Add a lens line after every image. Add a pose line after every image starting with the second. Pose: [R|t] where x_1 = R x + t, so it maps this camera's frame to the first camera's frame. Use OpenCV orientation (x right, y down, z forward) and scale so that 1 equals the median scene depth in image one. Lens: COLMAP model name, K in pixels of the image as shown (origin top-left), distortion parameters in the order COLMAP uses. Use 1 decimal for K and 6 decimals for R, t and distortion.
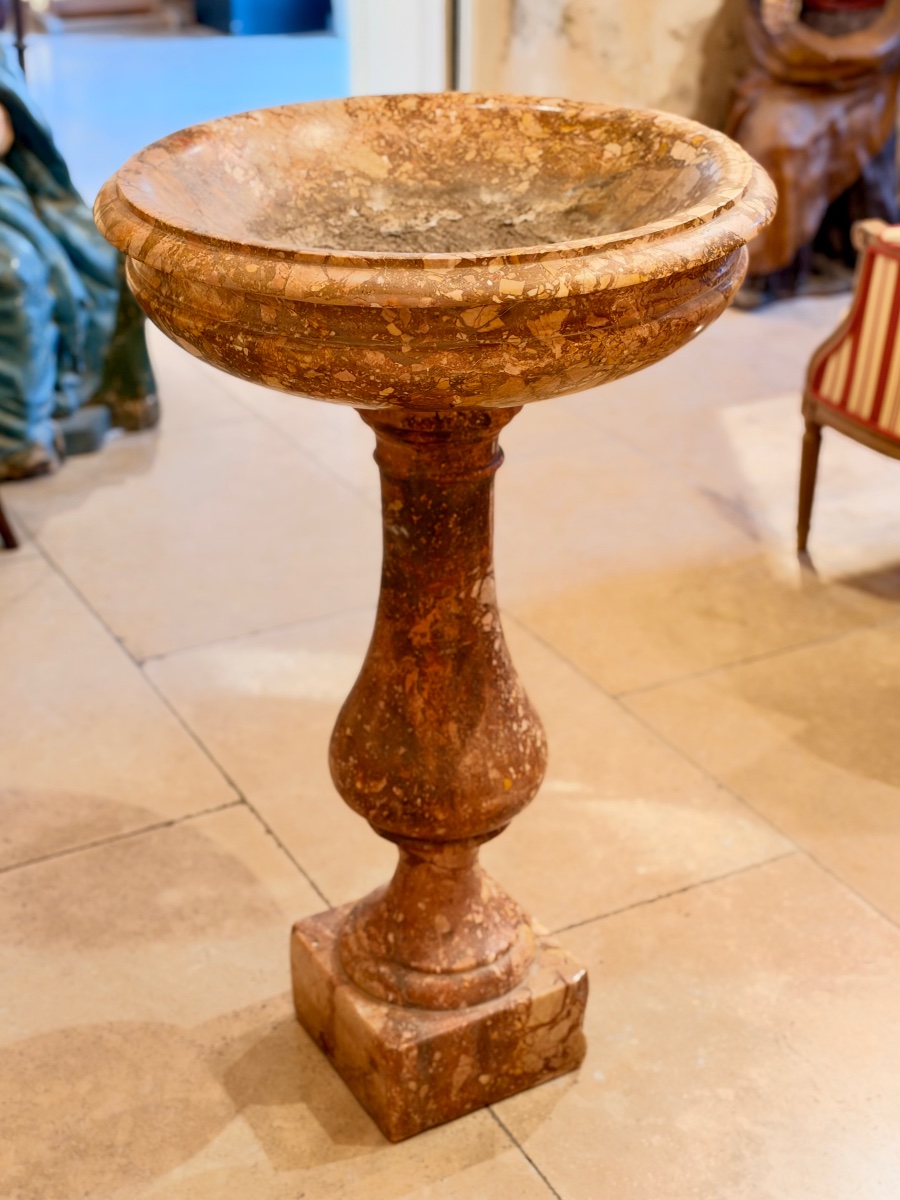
lens RADIAL K [[1721.7, 0, 450.0], [0, 1721.7, 600.0], [0, 0, 1]] dist [0.179978, -0.052420]
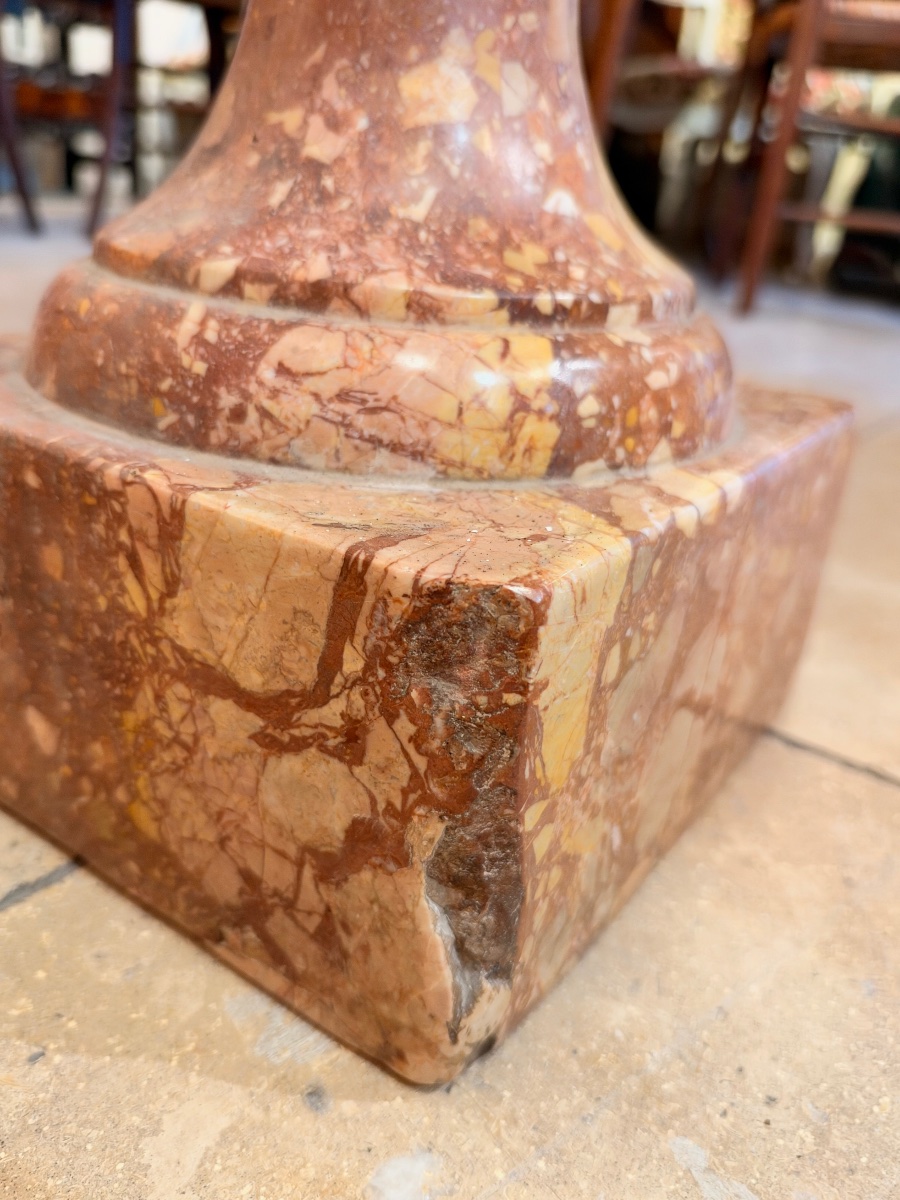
lens RADIAL K [[968.8, 0, 450.0], [0, 968.8, 600.0], [0, 0, 1]] dist [0.145557, -0.404393]
pose [[0.423319, 0.395867, -0.814917, 0.153664], [-0.476842, 0.862172, 0.171121, 0.206703], [0.770340, 0.316148, 0.553739, 0.965921]]
